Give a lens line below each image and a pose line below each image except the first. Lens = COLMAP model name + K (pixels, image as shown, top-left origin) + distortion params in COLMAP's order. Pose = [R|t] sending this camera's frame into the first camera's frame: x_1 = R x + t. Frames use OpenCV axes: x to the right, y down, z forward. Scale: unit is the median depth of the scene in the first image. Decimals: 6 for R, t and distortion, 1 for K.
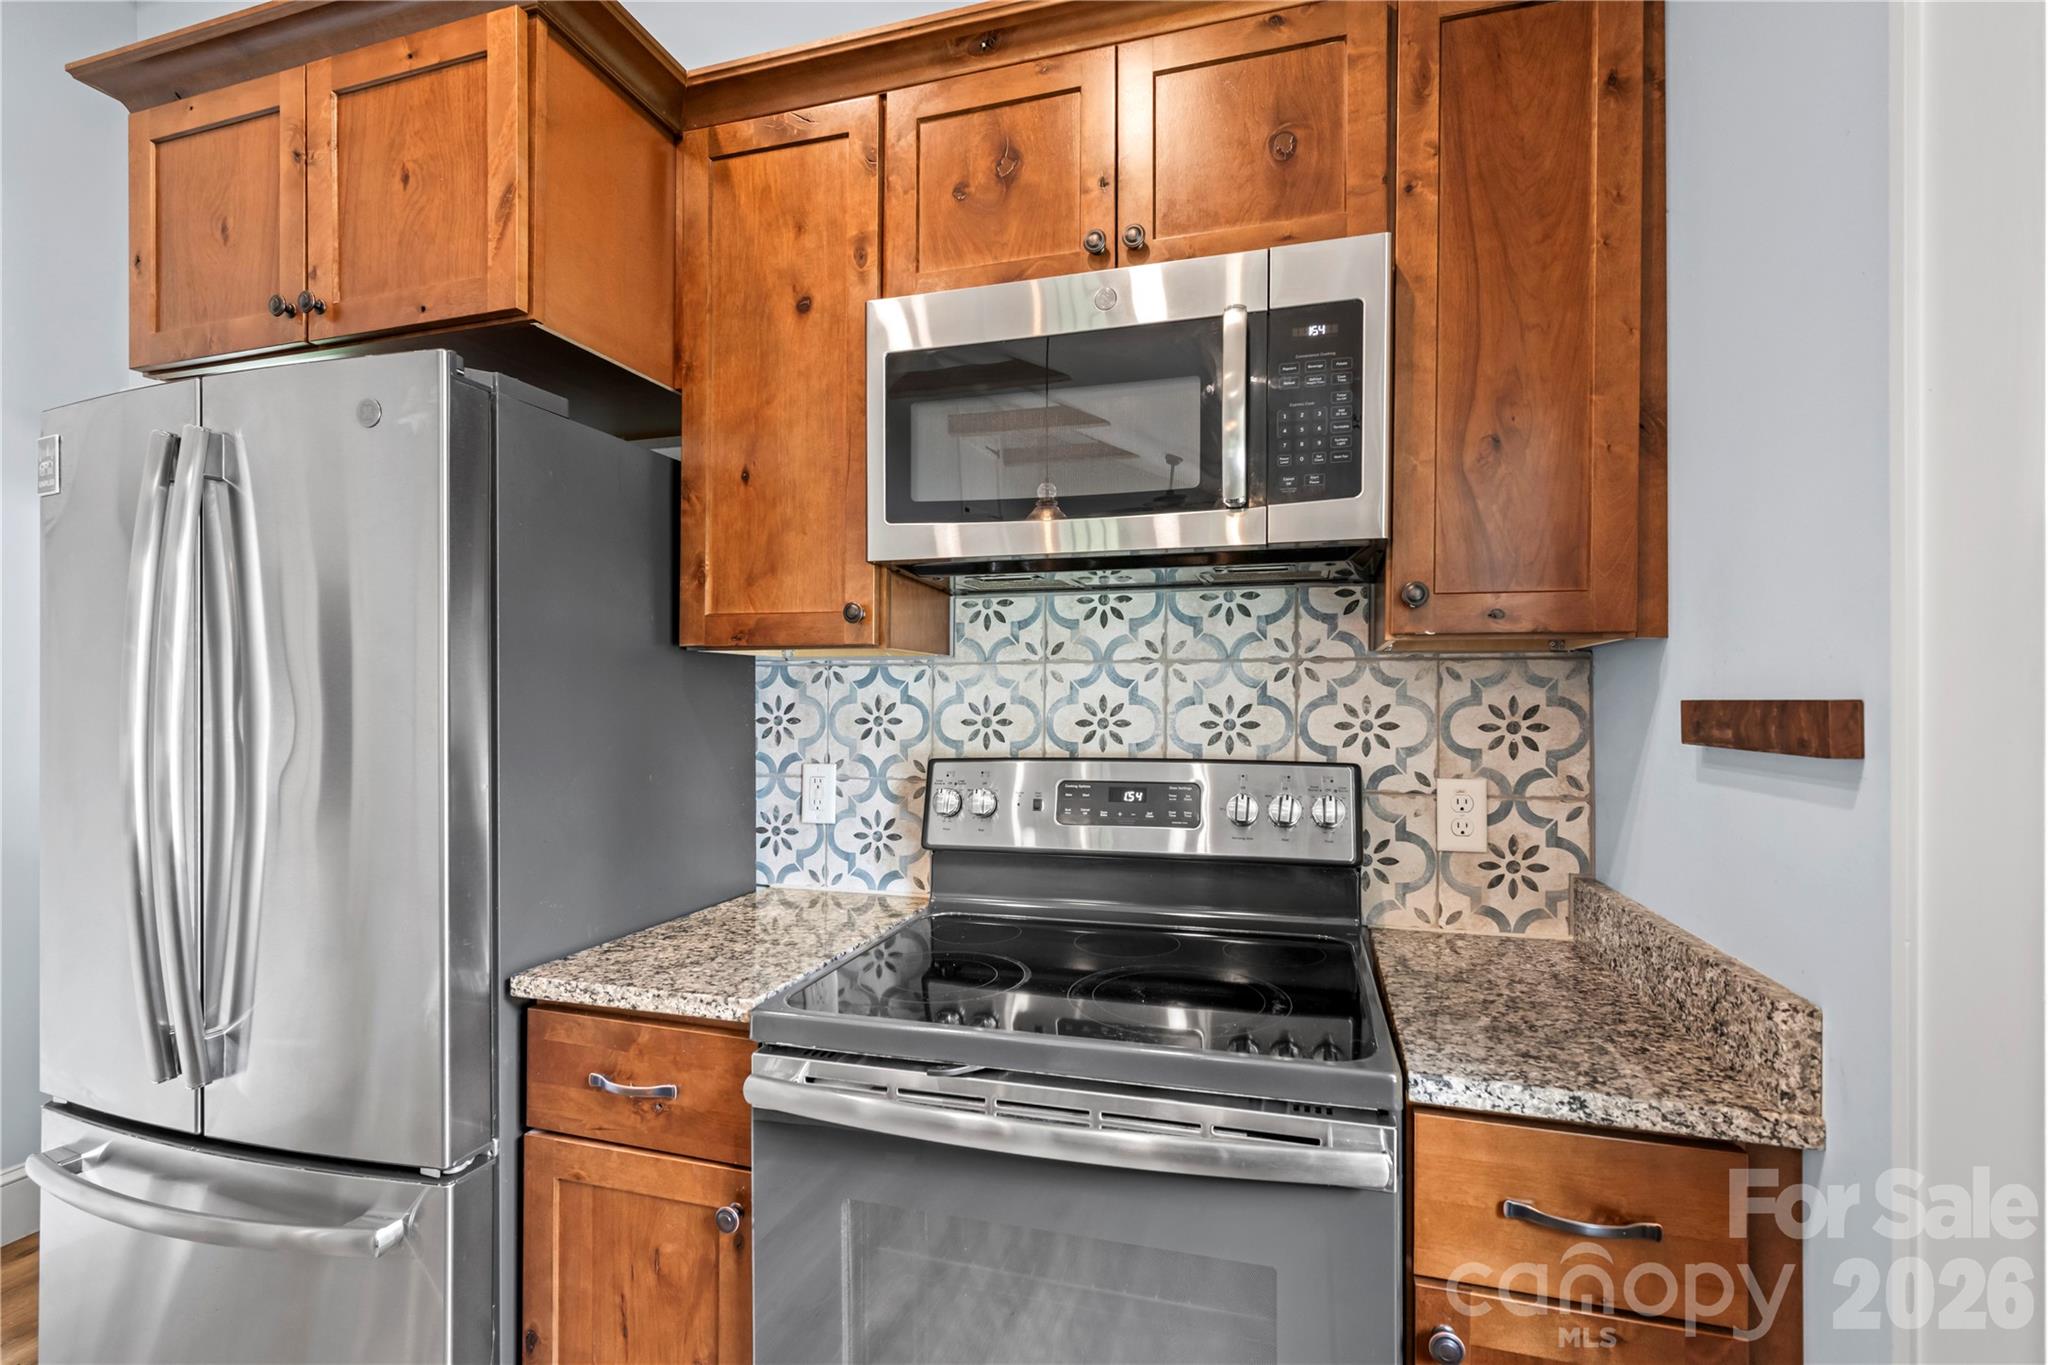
lens RADIAL K [[906.5, 0, 1039.7], [0, 906.5, 703.2], [0, 0, 1]] dist [0.000982, 0.000100]
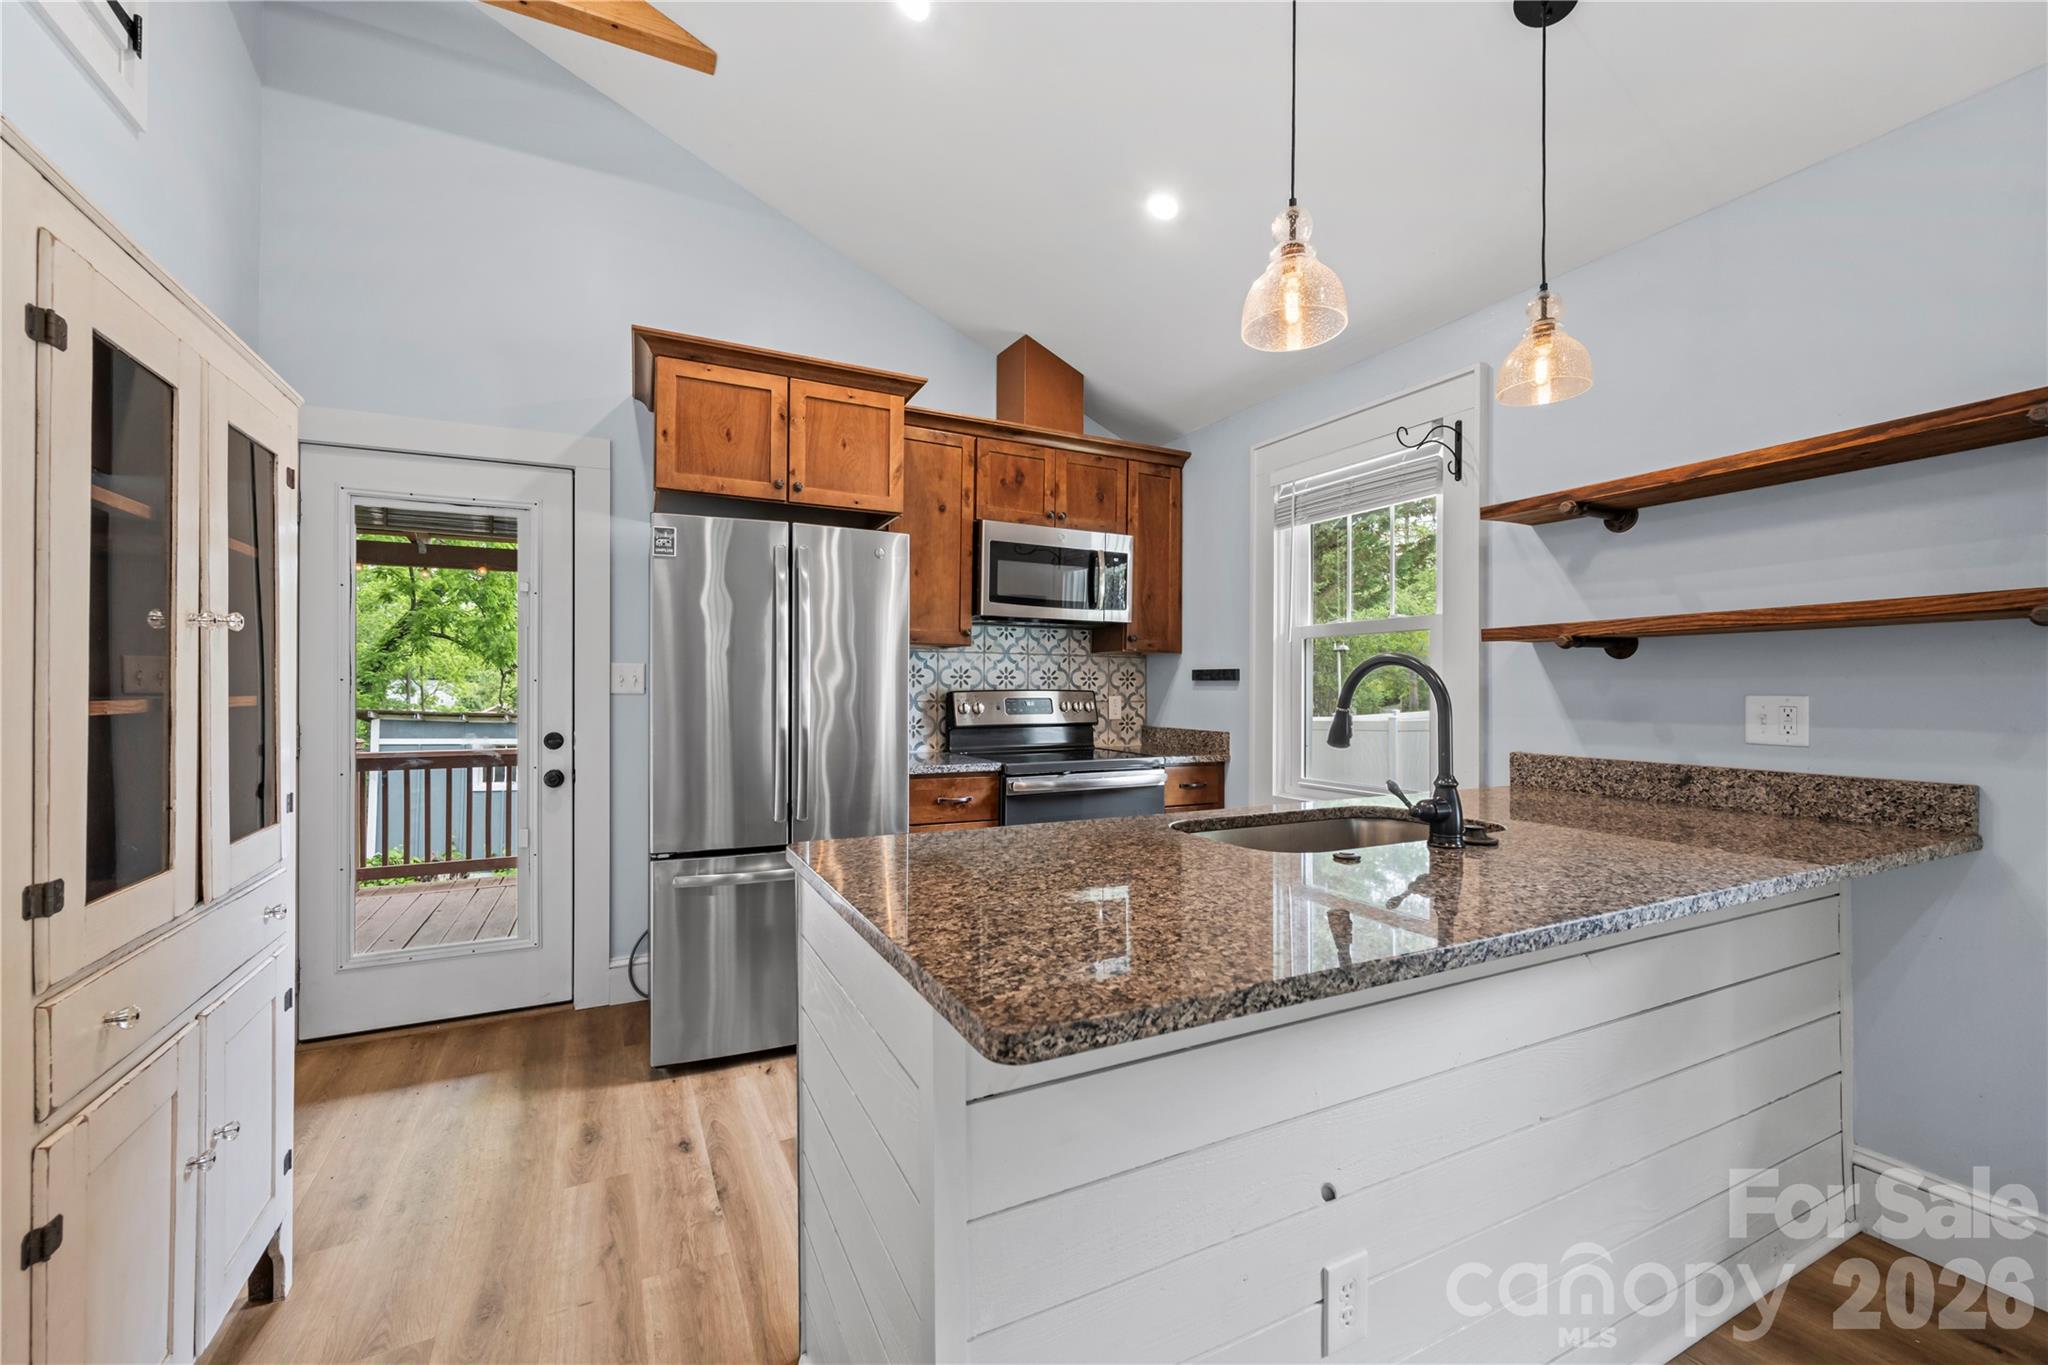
lens RADIAL K [[821.2, 0, 1028.1], [0, 821.2, 684.9], [0, 0, 1]] dist [0.001222, 0.000085]
pose [[0.732835, 0.005378, 0.680386, -1.639305], [-0.004967, 0.999984, -0.002554, 0.054723], [-0.680389, -0.001508, 0.732850, -0.835693]]
